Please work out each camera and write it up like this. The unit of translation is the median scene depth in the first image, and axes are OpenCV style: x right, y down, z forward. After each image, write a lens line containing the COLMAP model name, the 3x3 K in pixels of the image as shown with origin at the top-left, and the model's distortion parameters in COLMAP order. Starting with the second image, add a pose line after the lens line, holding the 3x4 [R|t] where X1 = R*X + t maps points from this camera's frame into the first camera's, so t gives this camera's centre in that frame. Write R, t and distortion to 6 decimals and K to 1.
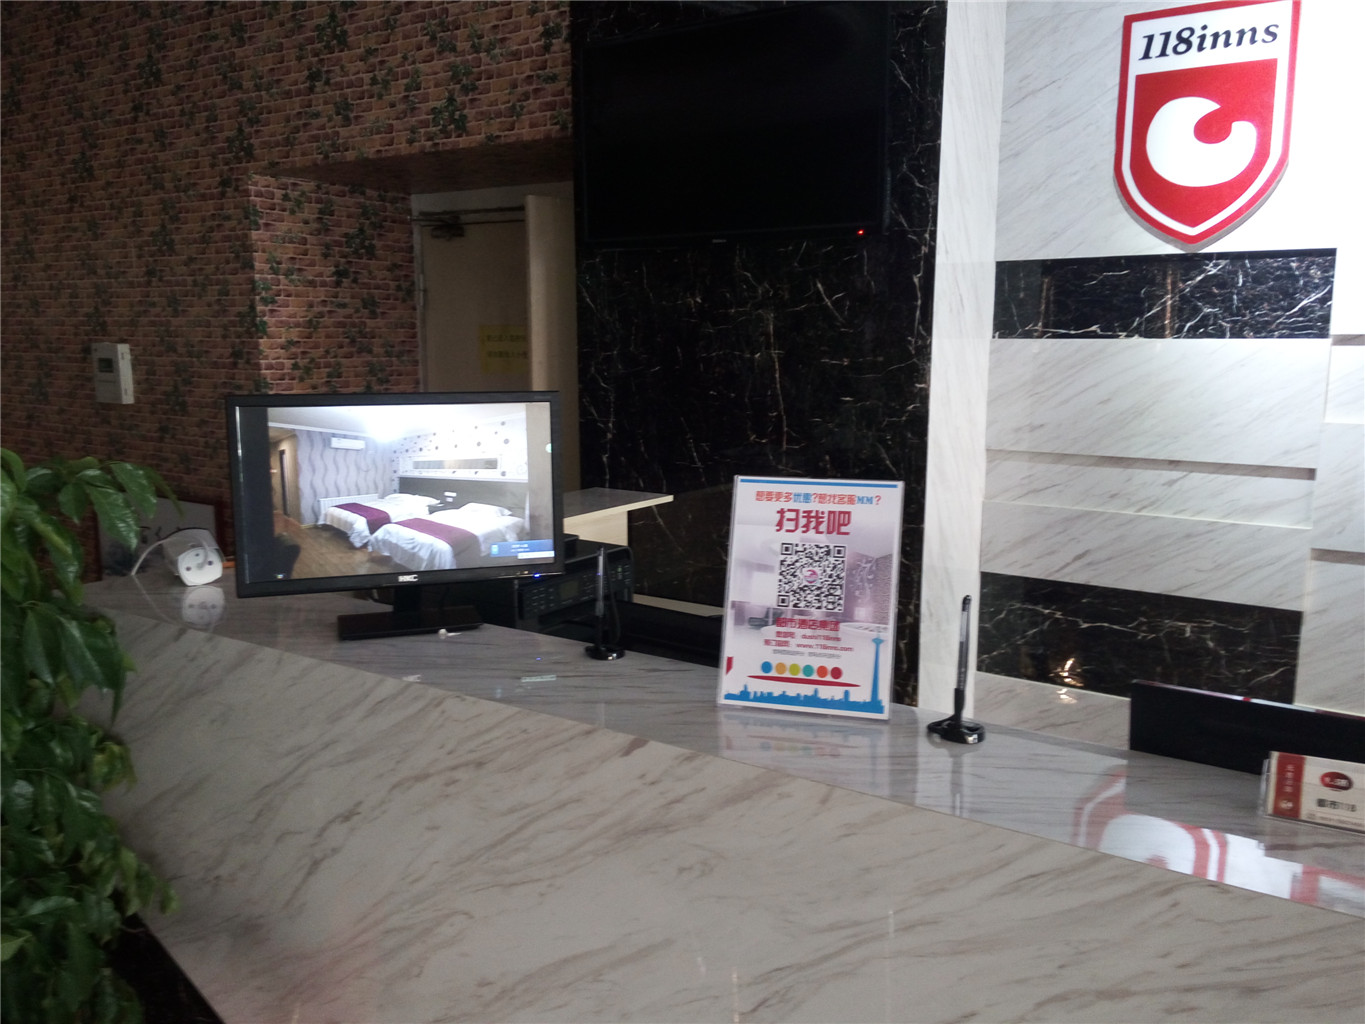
lens RADIAL K [[1079.5, 0, 681.9], [0, 1079.5, 509.0], [0, 0, 1]] dist [0.014382, -0.000269]
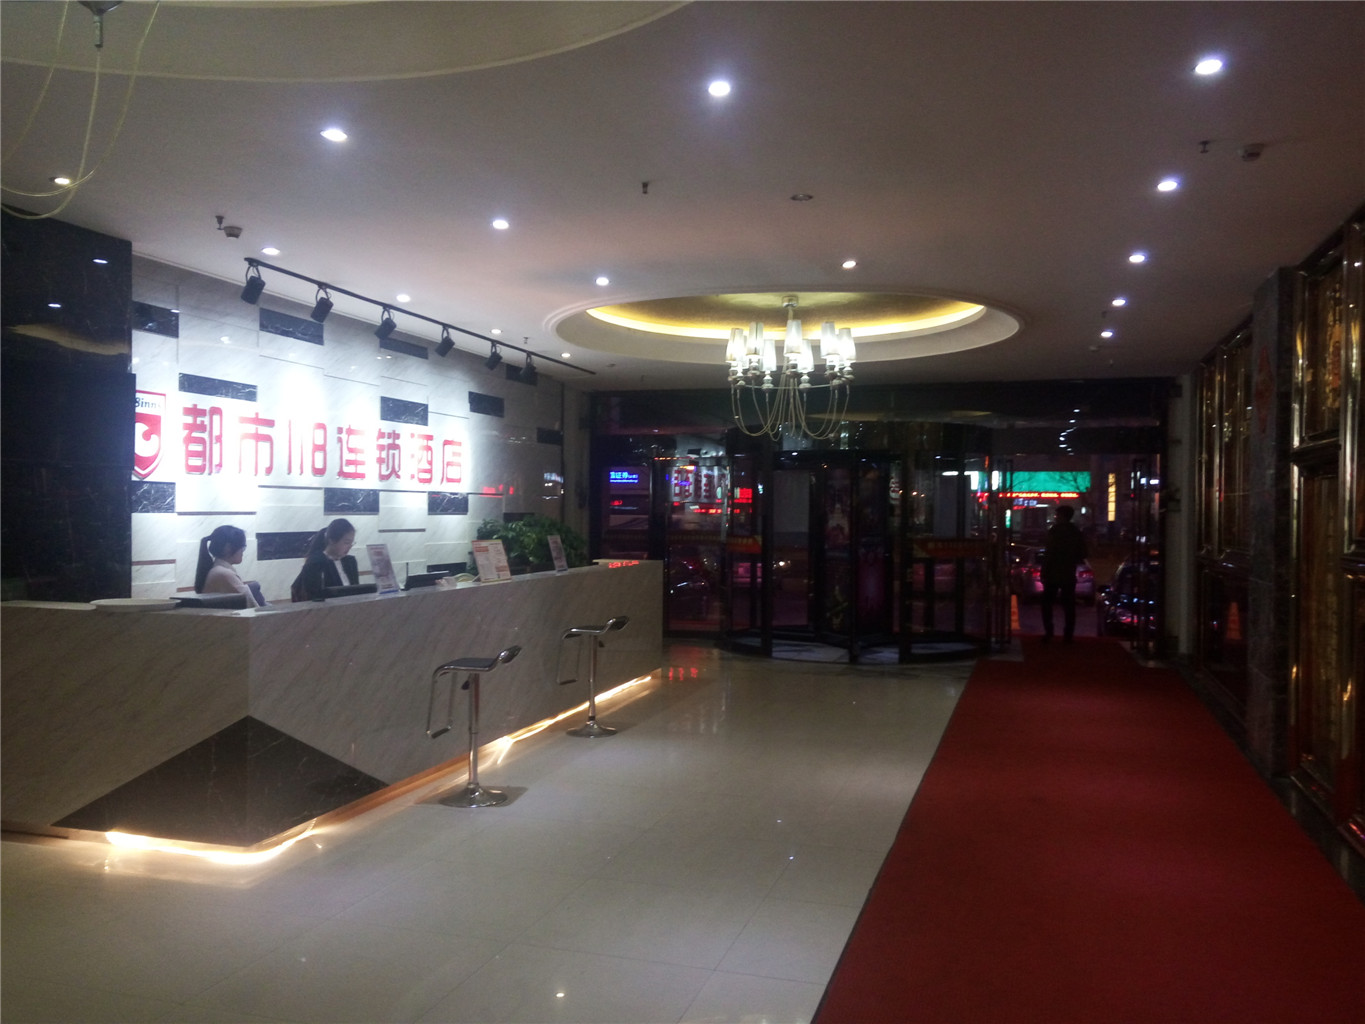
lens RADIAL K [[1079.5, 0, 684.6], [0, 1079.5, 511.8], [0, 0, 1]] dist [0.014382, -0.000269]
pose [[-0.276497, -0.006307, 0.960994, -2.330406], [0.146635, 0.987992, 0.048674, -0.096241], [-0.949762, 0.154373, -0.272252, 0.474097]]
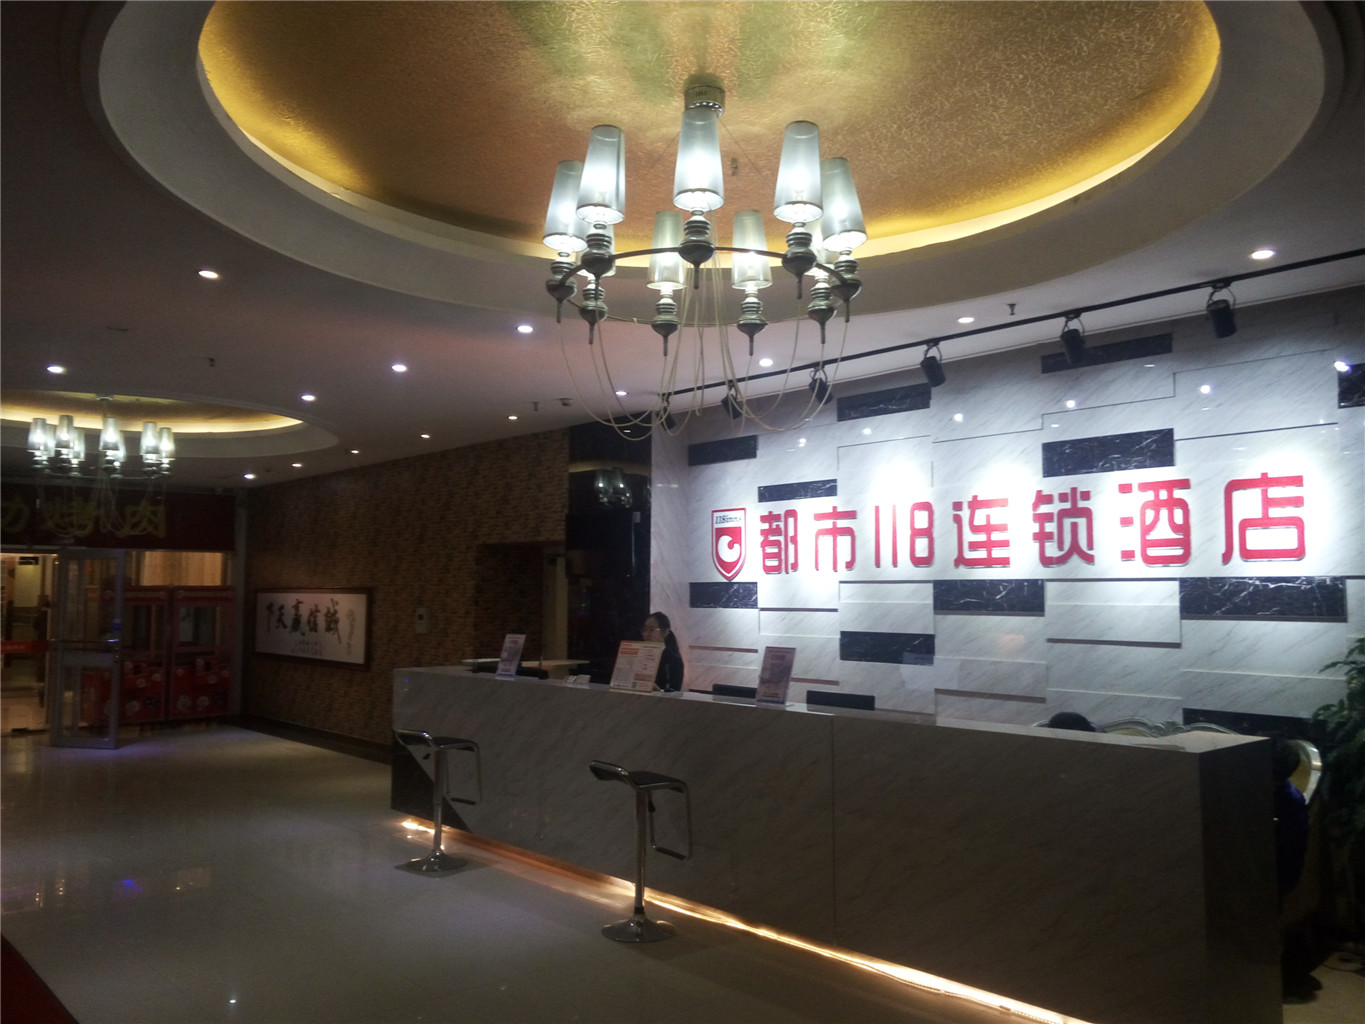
lens RADIAL K [[1079.5, 0, 686.0], [0, 1079.5, 513.9], [0, 0, 1]] dist [0.014382, -0.000269]
pose [[0.967353, -0.016137, -0.252917, 1.130283], [-0.044846, 0.971322, -0.233500, 0.310484], [0.249432, 0.237219, 0.938888, -2.020993]]
